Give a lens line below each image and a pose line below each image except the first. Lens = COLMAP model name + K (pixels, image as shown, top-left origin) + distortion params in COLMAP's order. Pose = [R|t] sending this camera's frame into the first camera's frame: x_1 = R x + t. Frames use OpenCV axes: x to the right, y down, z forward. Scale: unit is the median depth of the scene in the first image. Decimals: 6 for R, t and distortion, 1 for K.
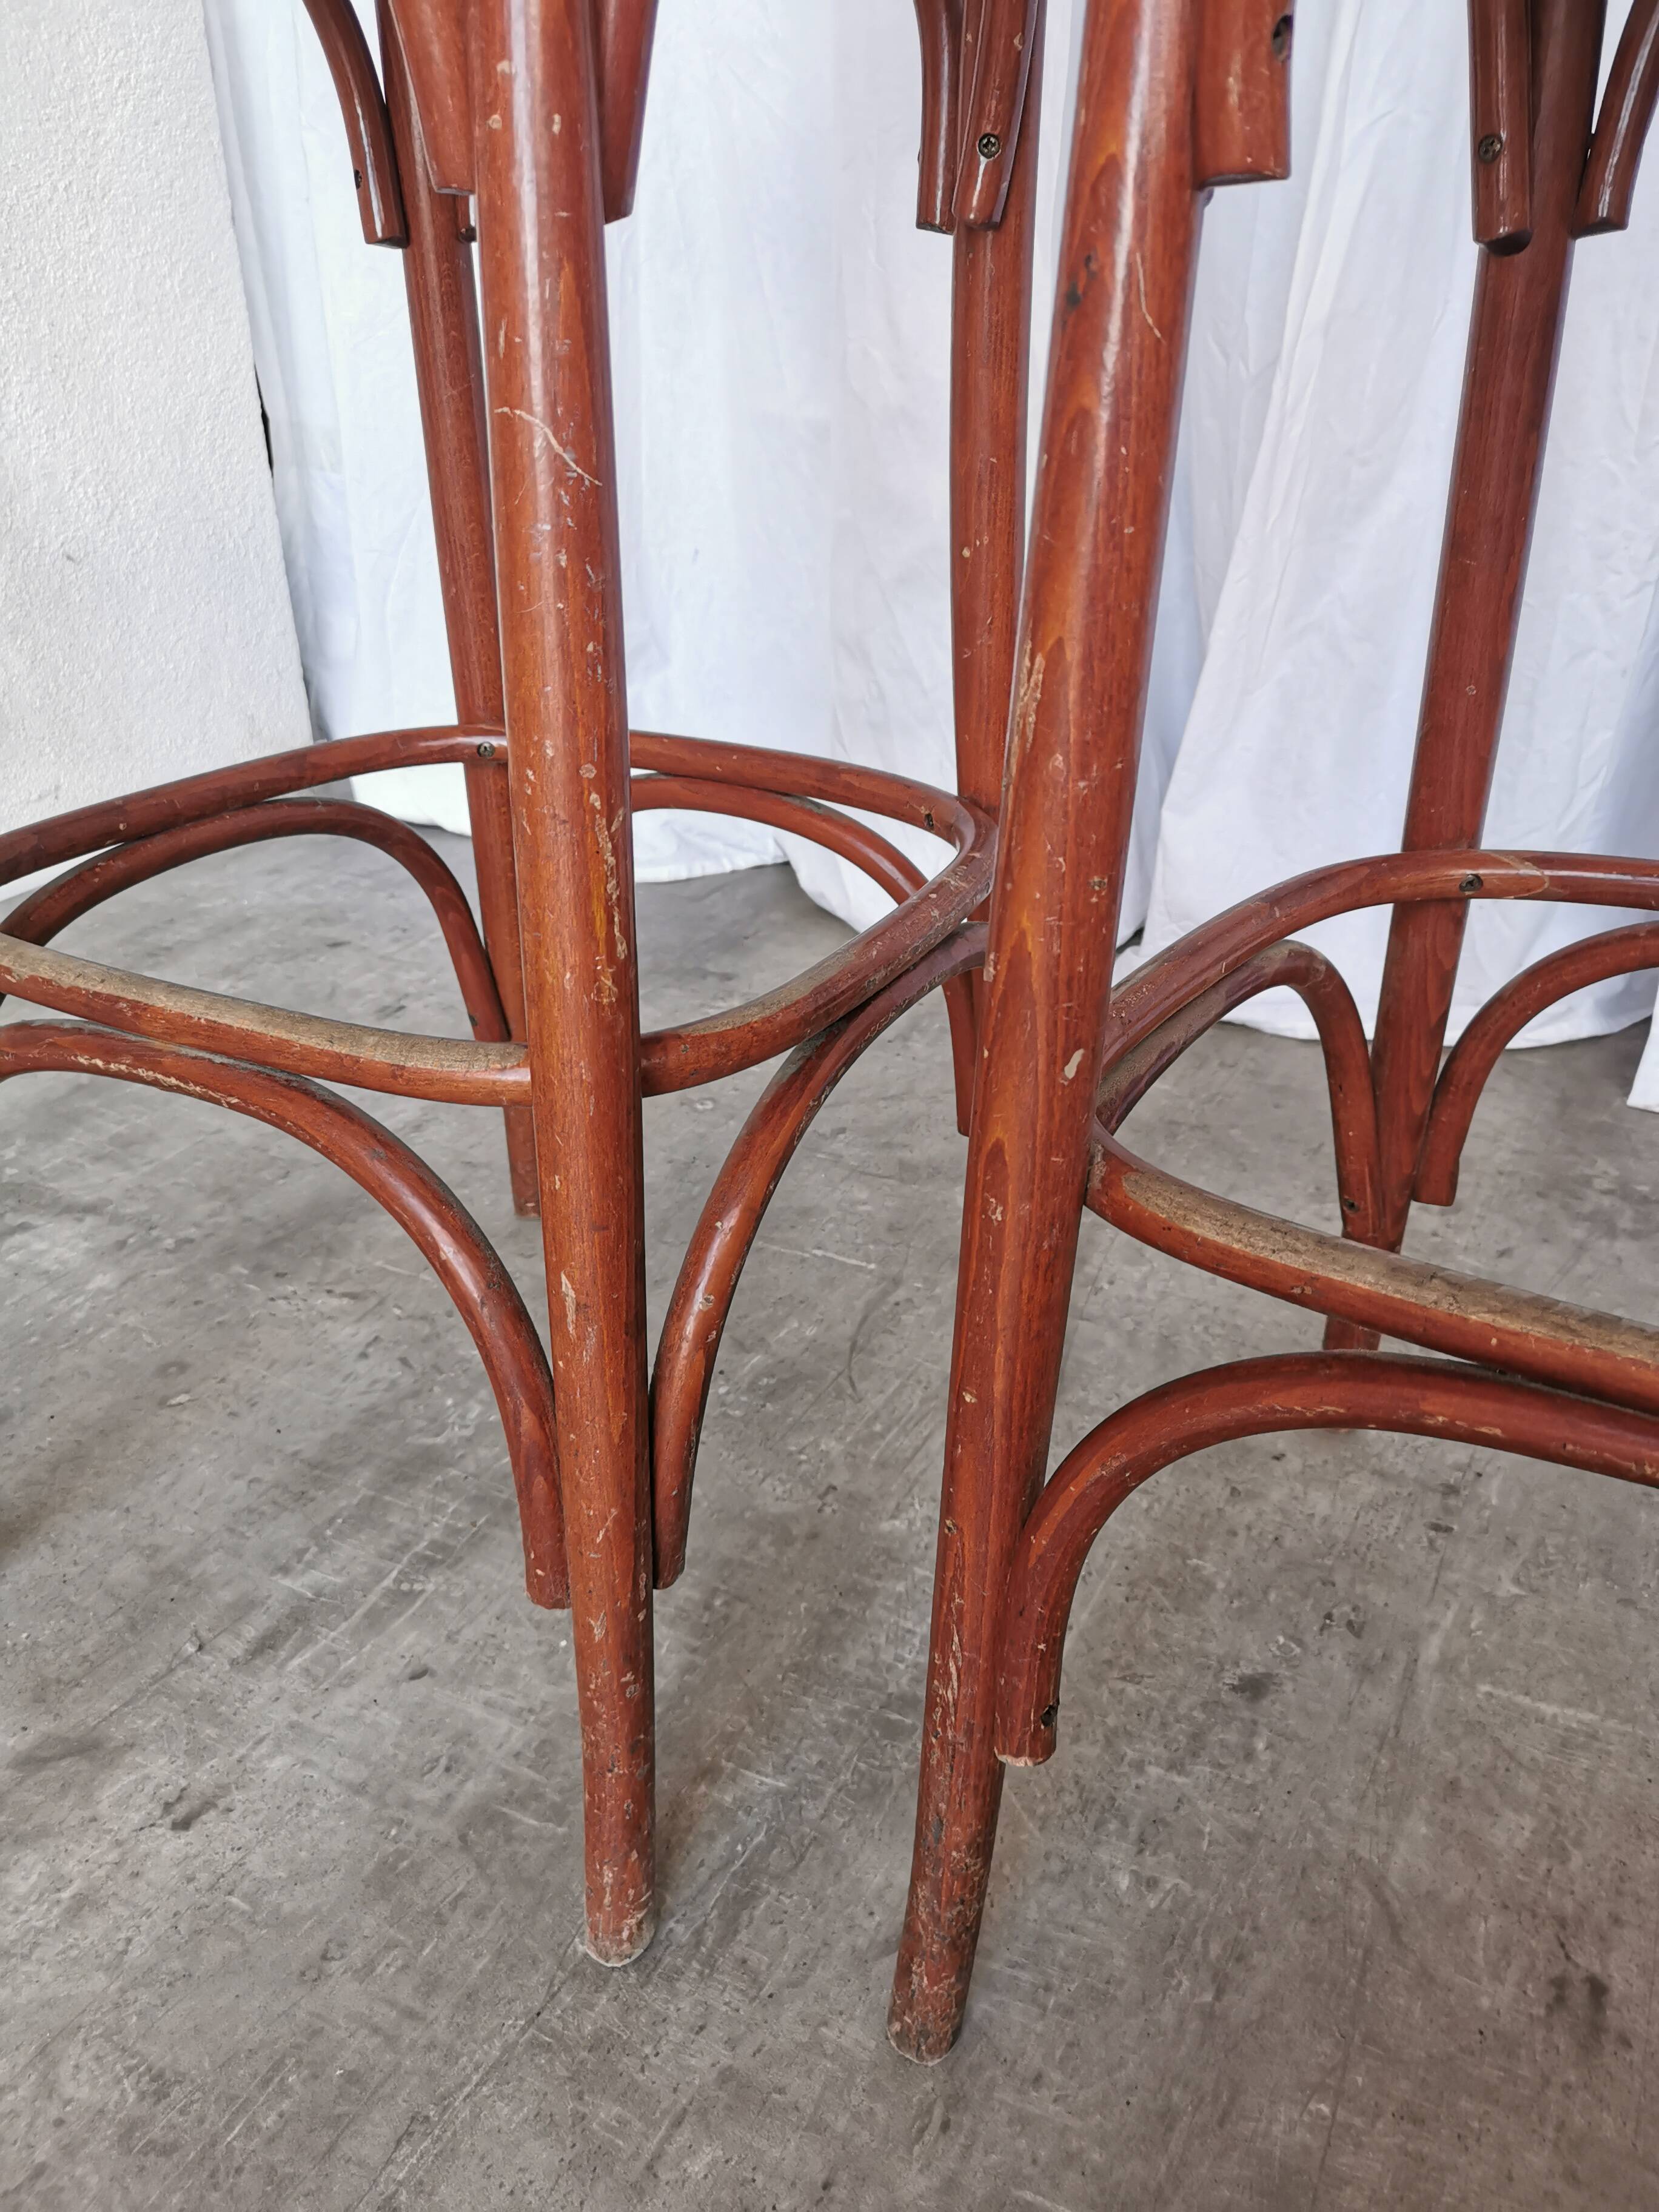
lens RADIAL K [[1723.8, 0, 825.9], [0, 1723.8, 1097.8], [0, 0, 1]] dist [0.043719, -0.057375]
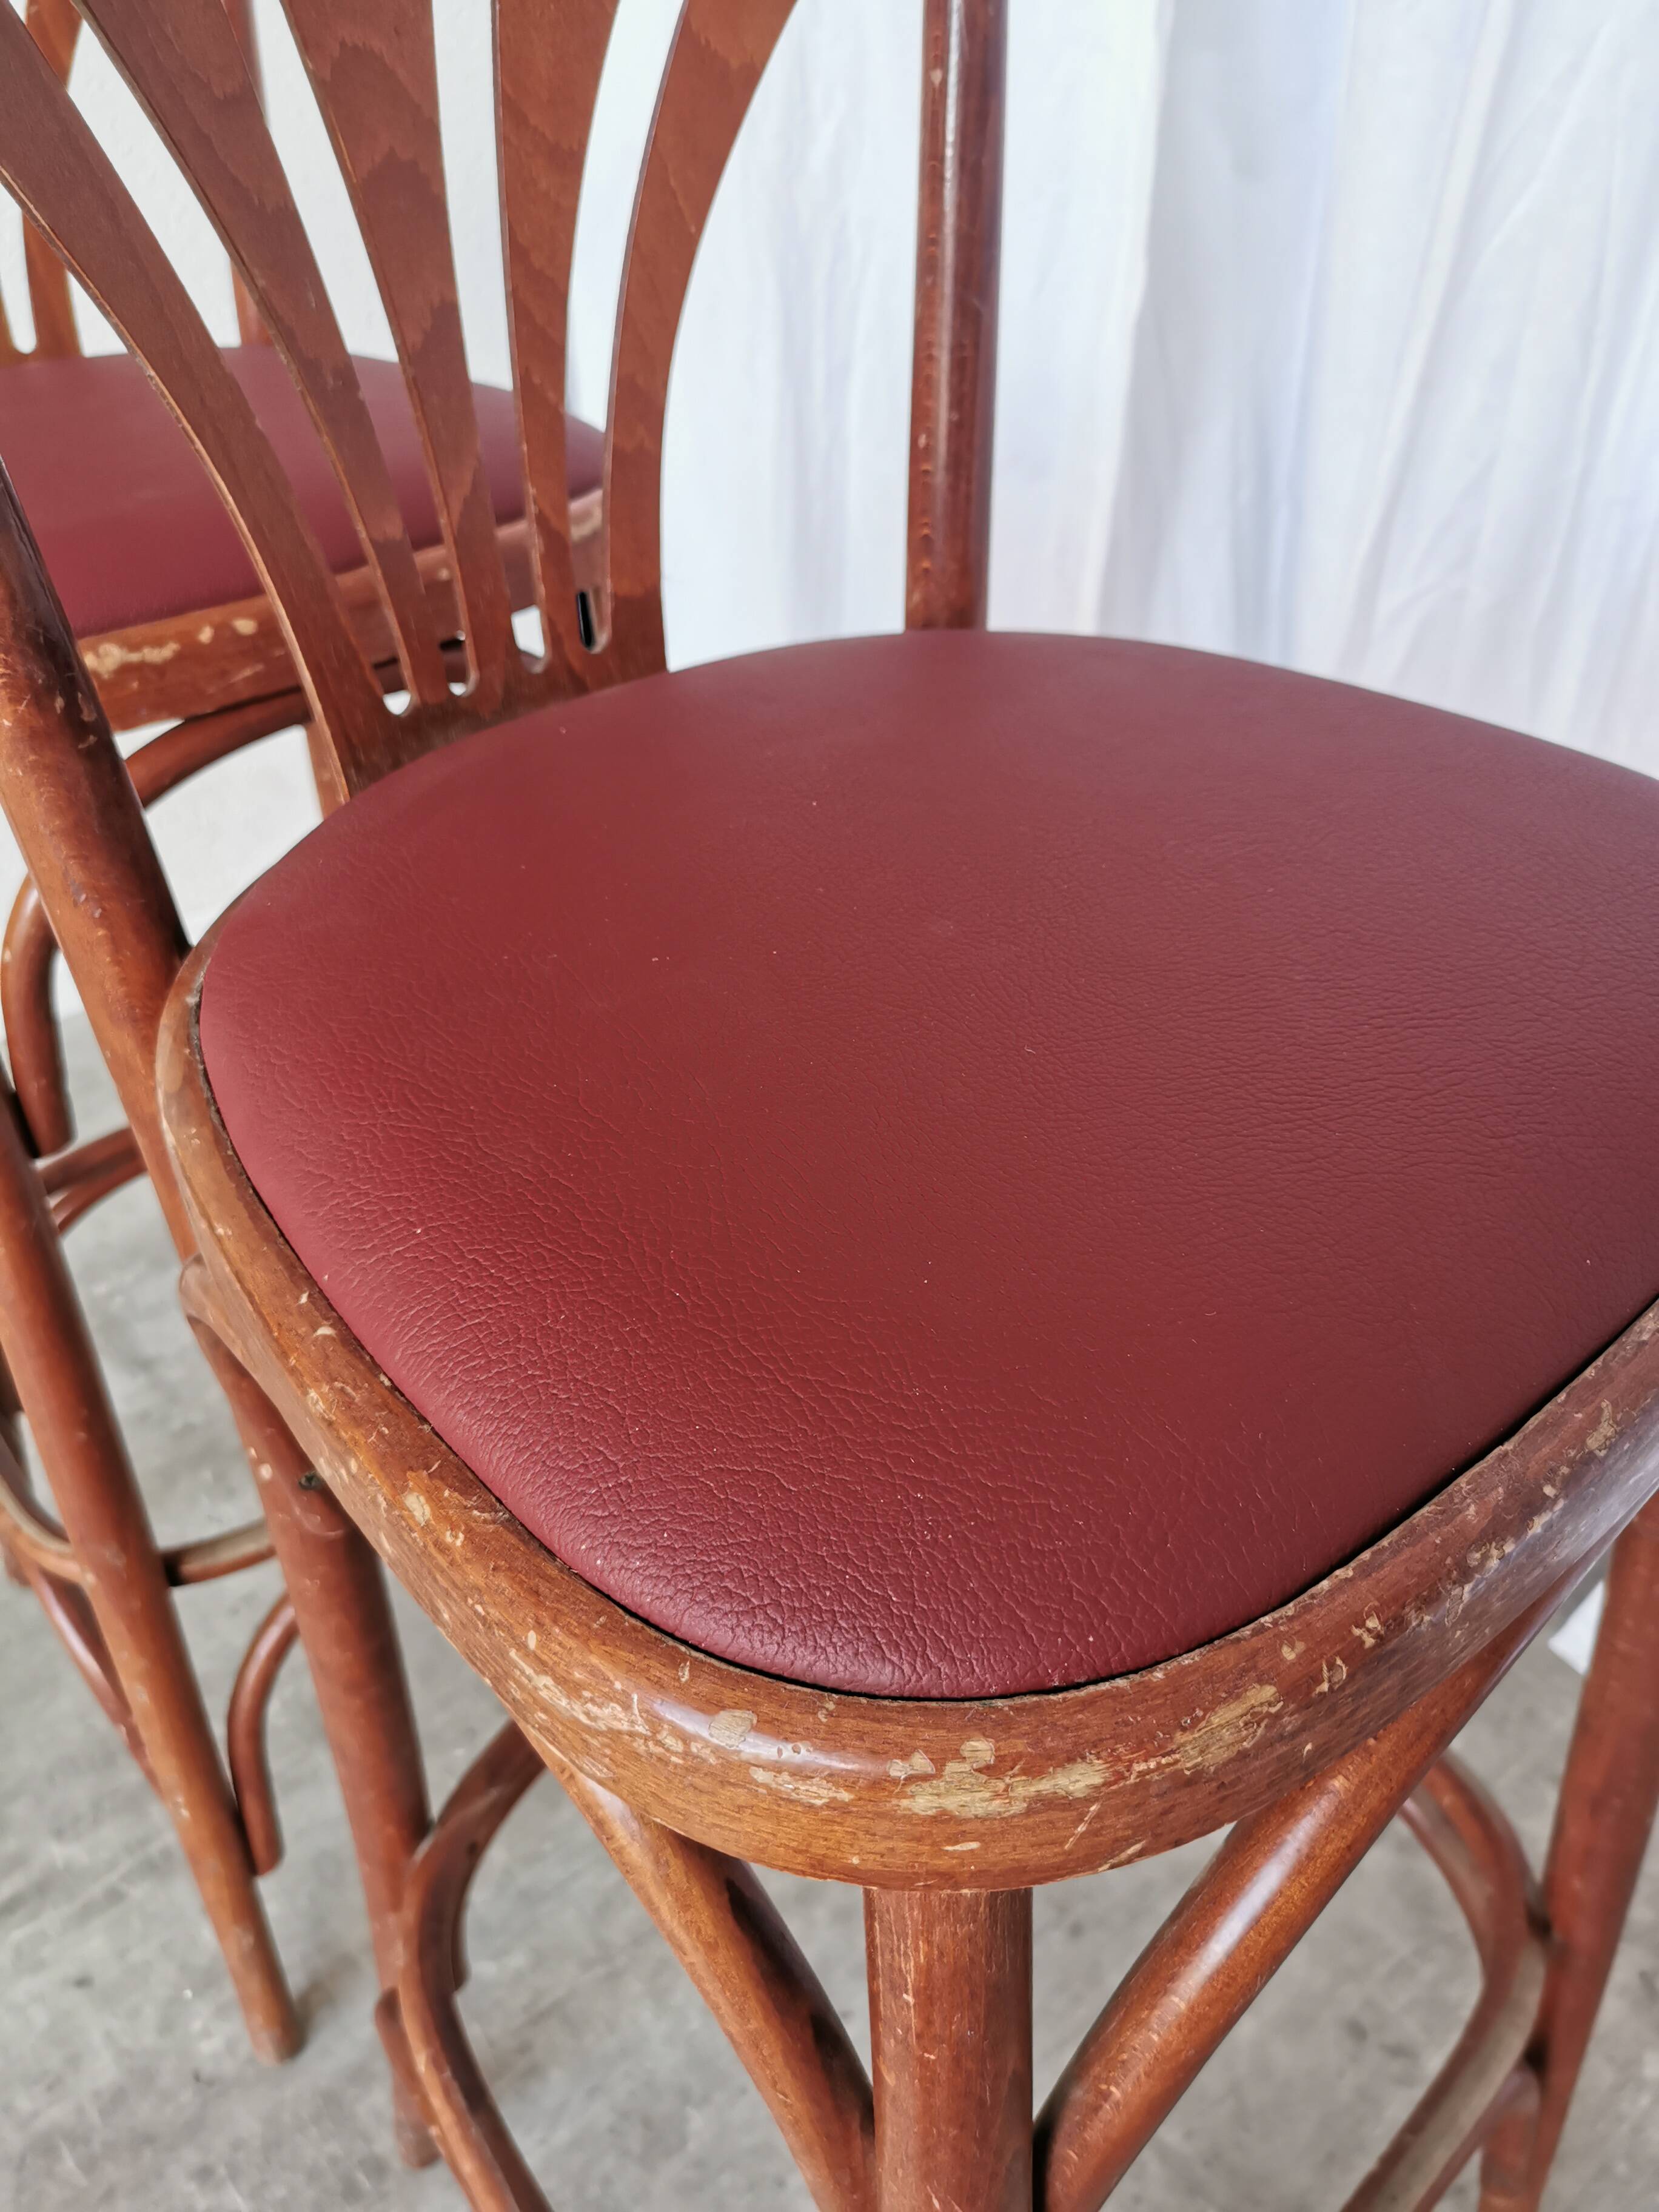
lens RADIAL K [[1744.3, 0, 827.9], [0, 1744.3, 1082.7], [0, 0, 1]] dist [0.023453, -0.036956]
pose [[0.923096, 0.216214, -0.318032, 0.567759], [-0.158041, 0.967206, 0.198836, -0.688000], [0.350594, -0.133283, 0.926995, 0.066931]]
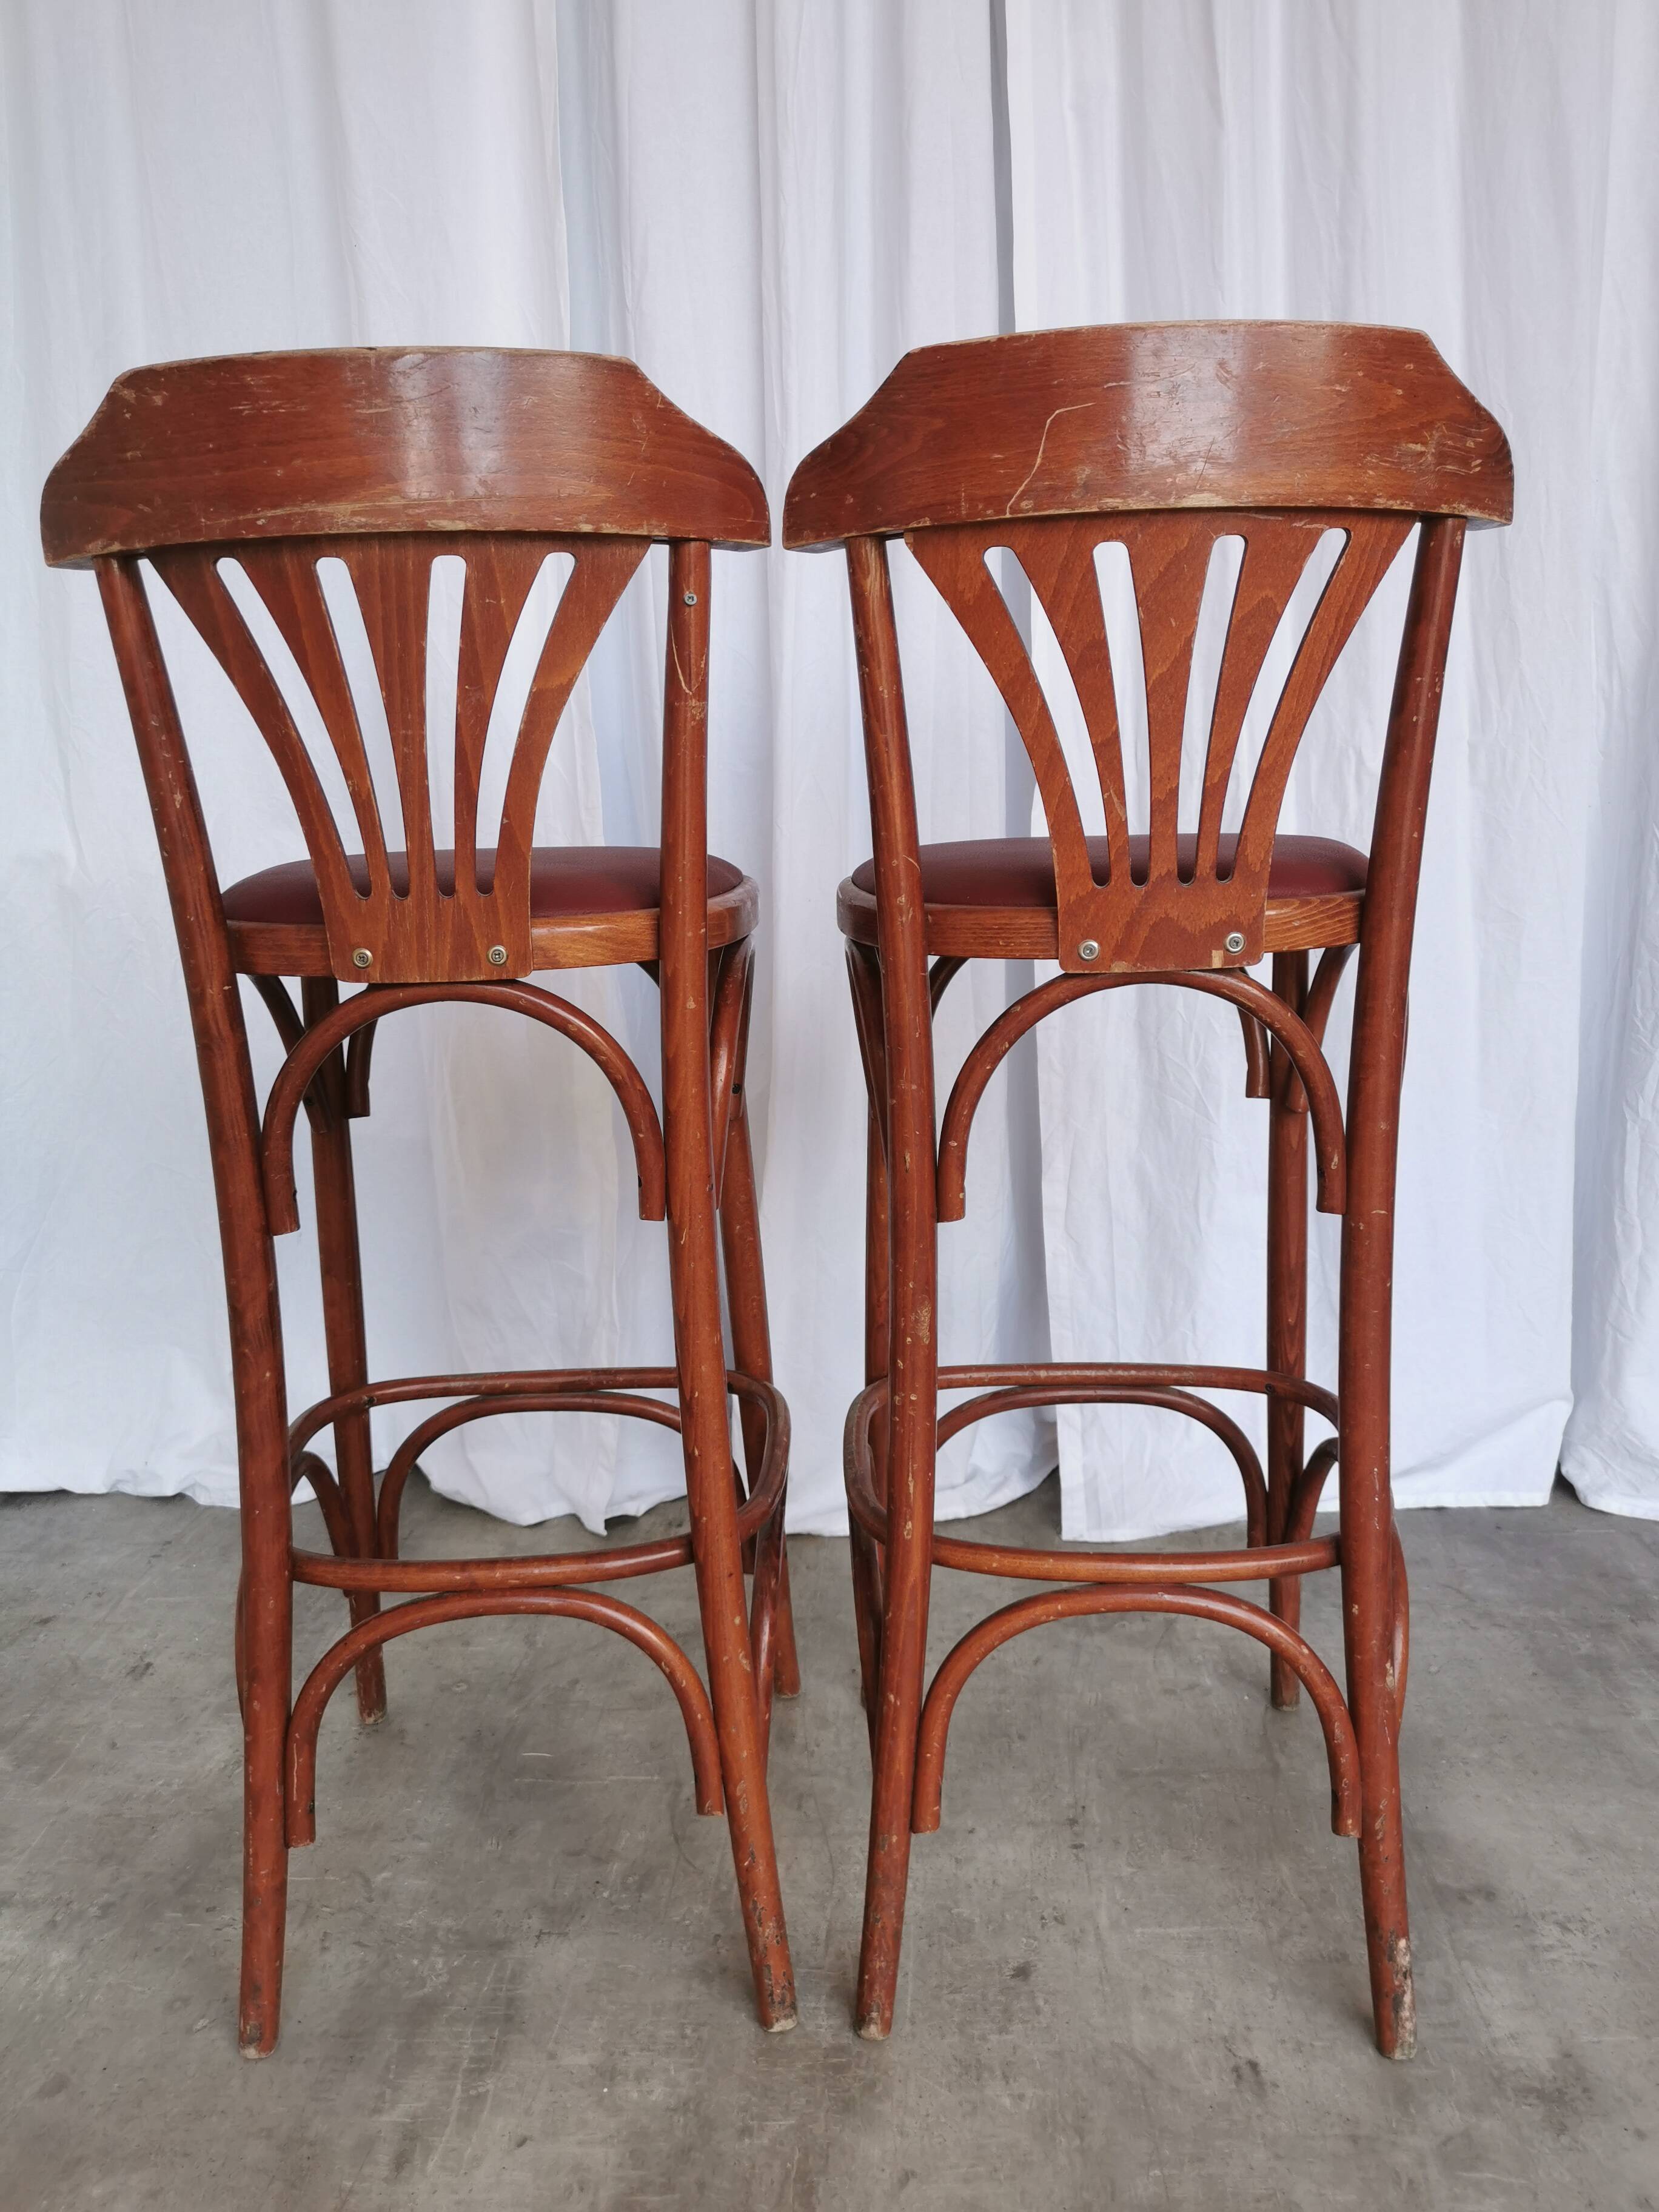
lens RADIAL K [[1723.8, 0, 828.6], [0, 1723.8, 1090.8], [0, 0, 1]] dist [0.043719, -0.057375]
pose [[0.905962, -0.098274, 0.411795, -0.524494], [0.202986, 0.954422, -0.218806, -0.138524], [-0.371523, 0.281818, 0.884618, -0.638919]]
